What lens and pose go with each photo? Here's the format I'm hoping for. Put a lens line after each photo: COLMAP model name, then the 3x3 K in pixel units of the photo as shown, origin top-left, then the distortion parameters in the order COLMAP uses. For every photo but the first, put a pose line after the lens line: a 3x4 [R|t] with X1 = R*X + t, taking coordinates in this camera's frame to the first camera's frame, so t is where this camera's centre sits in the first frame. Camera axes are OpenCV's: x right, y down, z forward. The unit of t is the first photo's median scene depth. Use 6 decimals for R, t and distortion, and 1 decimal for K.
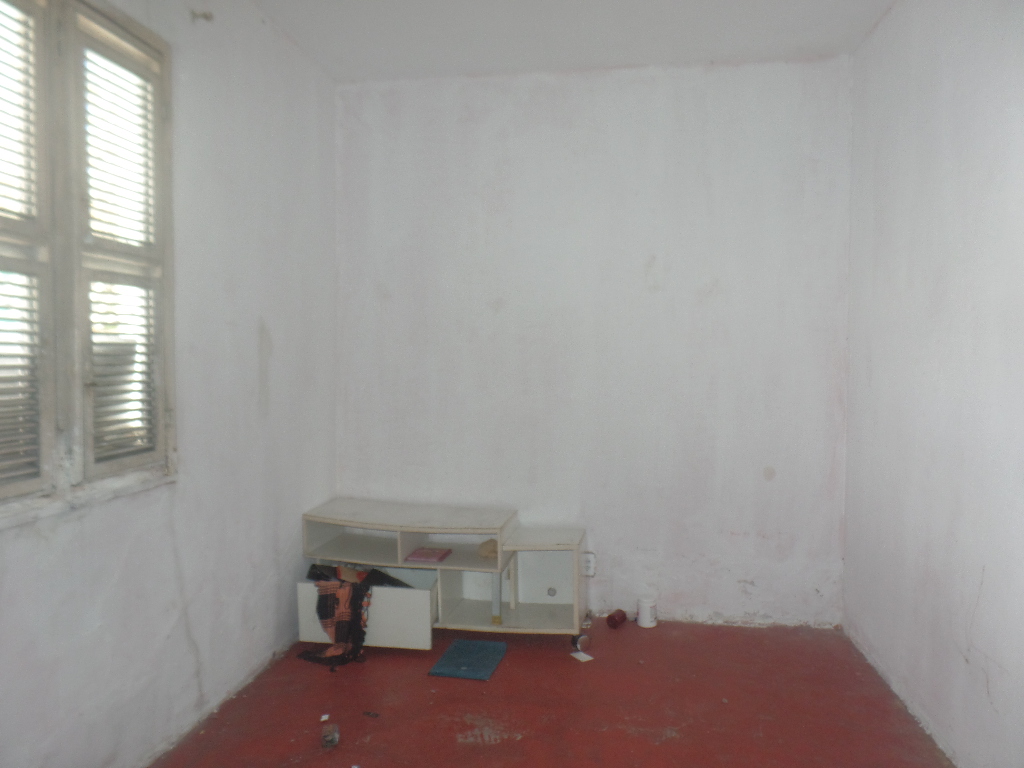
lens RADIAL K [[715.1, 0, 512.7], [0, 715.1, 391.4], [0, 0, 1]] dist [0.003967, 0.008979]
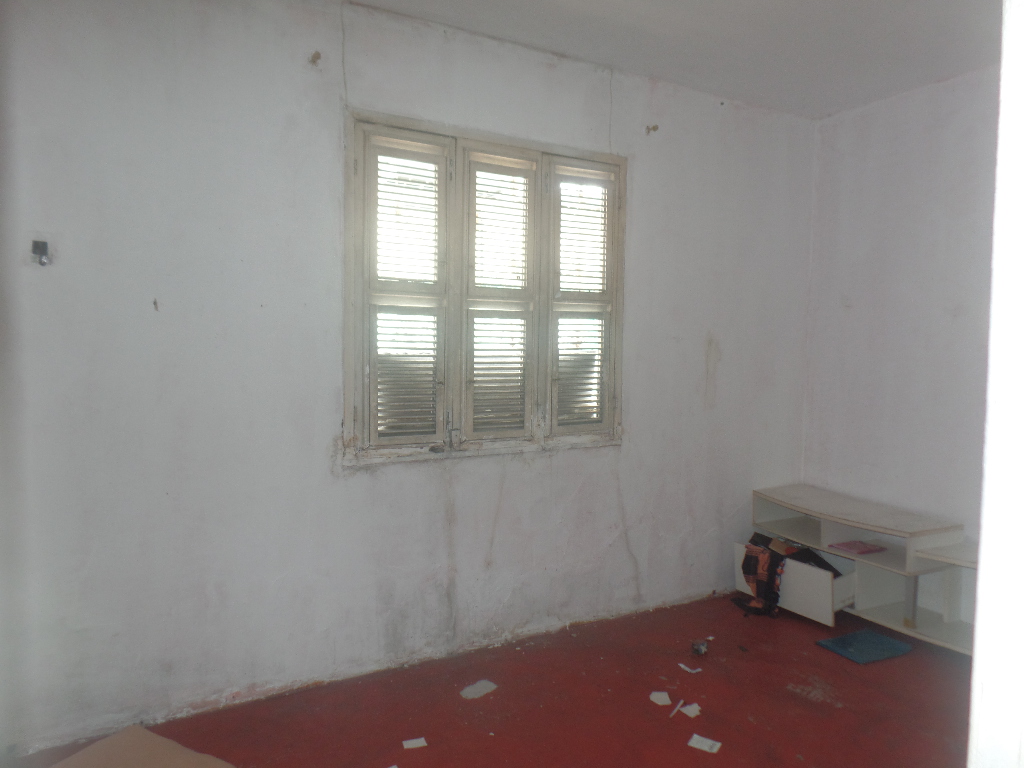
lens RADIAL K [[715.1, 0, 512.7], [0, 715.1, 391.4], [0, 0, 1]] dist [0.003967, 0.008979]
pose [[0.618288, 0.053376, -0.784137, 0.574835], [-0.044471, 0.998469, 0.032900, -0.027174], [0.784692, 0.014530, 0.619715, -0.117126]]
